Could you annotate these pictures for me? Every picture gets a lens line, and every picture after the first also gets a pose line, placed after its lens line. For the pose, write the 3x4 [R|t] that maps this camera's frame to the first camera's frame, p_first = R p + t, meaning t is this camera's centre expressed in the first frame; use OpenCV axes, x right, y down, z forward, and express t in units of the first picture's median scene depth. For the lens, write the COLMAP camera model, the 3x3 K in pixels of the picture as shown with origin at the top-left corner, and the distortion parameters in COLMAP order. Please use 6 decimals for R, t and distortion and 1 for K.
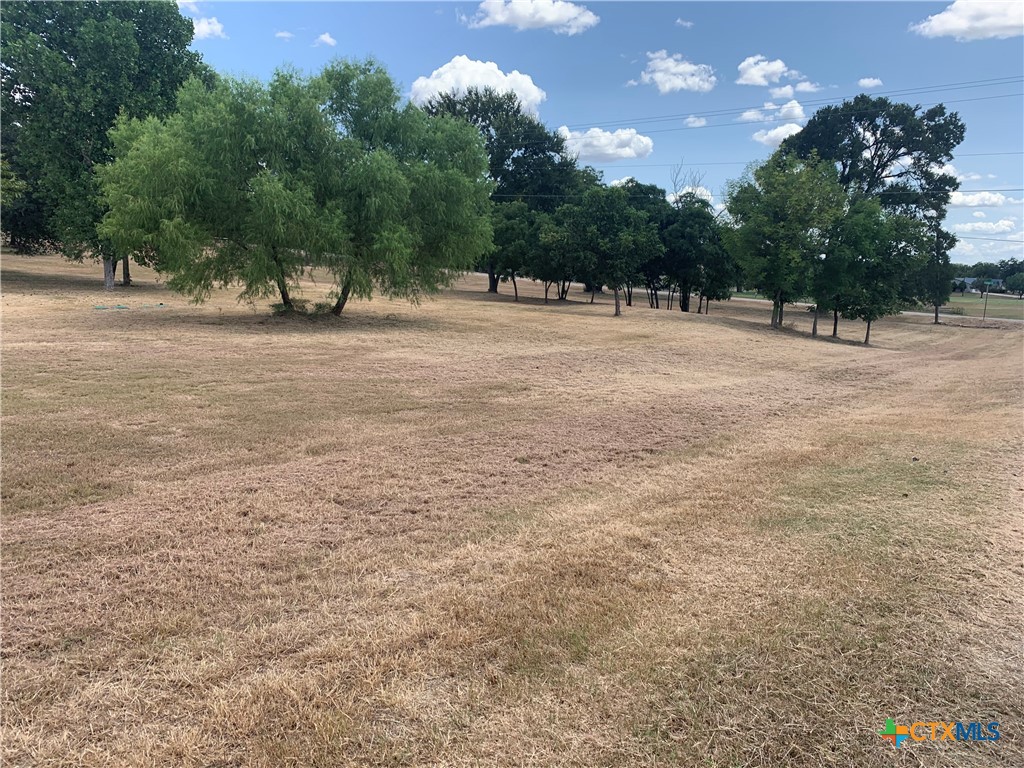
lens RADIAL K [[788.0, 0, 520.5], [0, 788.0, 371.5], [0, 0, 1]] dist [0.021908, -0.009227]
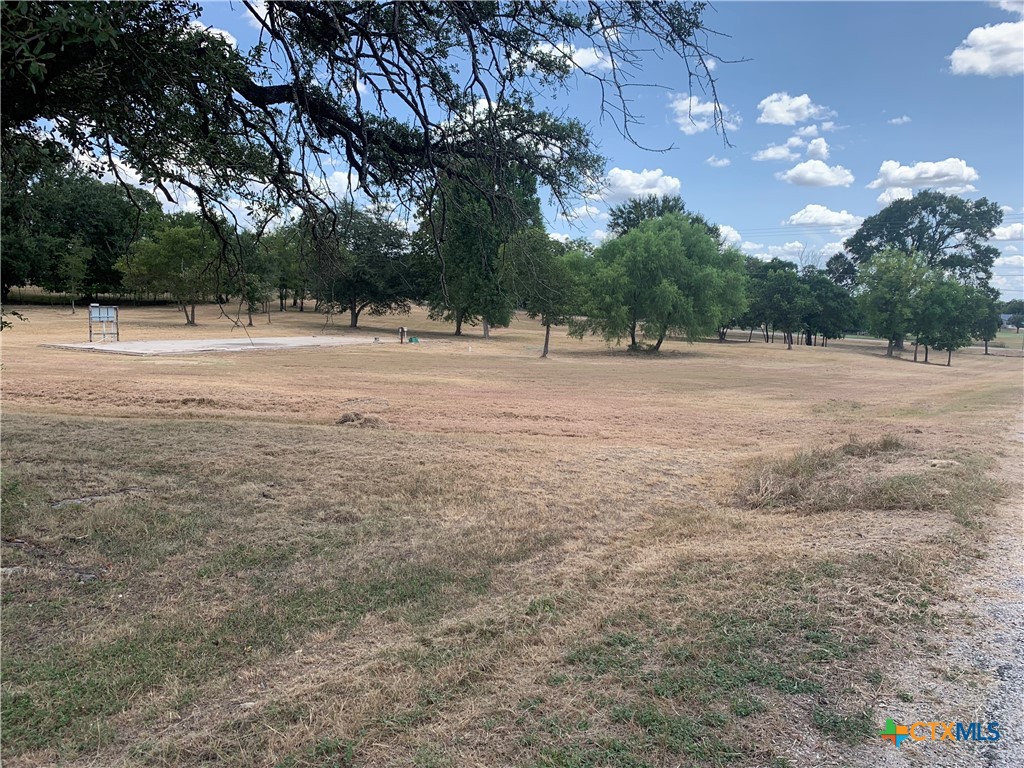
lens RADIAL K [[778.7, 0, 514.8], [0, 778.7, 361.5], [0, 0, 1]] dist [0.013339, -0.003819]
pose [[0.998961, -0.009211, -0.044621, -0.234556], [0.006489, 0.998131, -0.060771, 0.030011], [0.045098, 0.060419, 0.997154, -0.388587]]
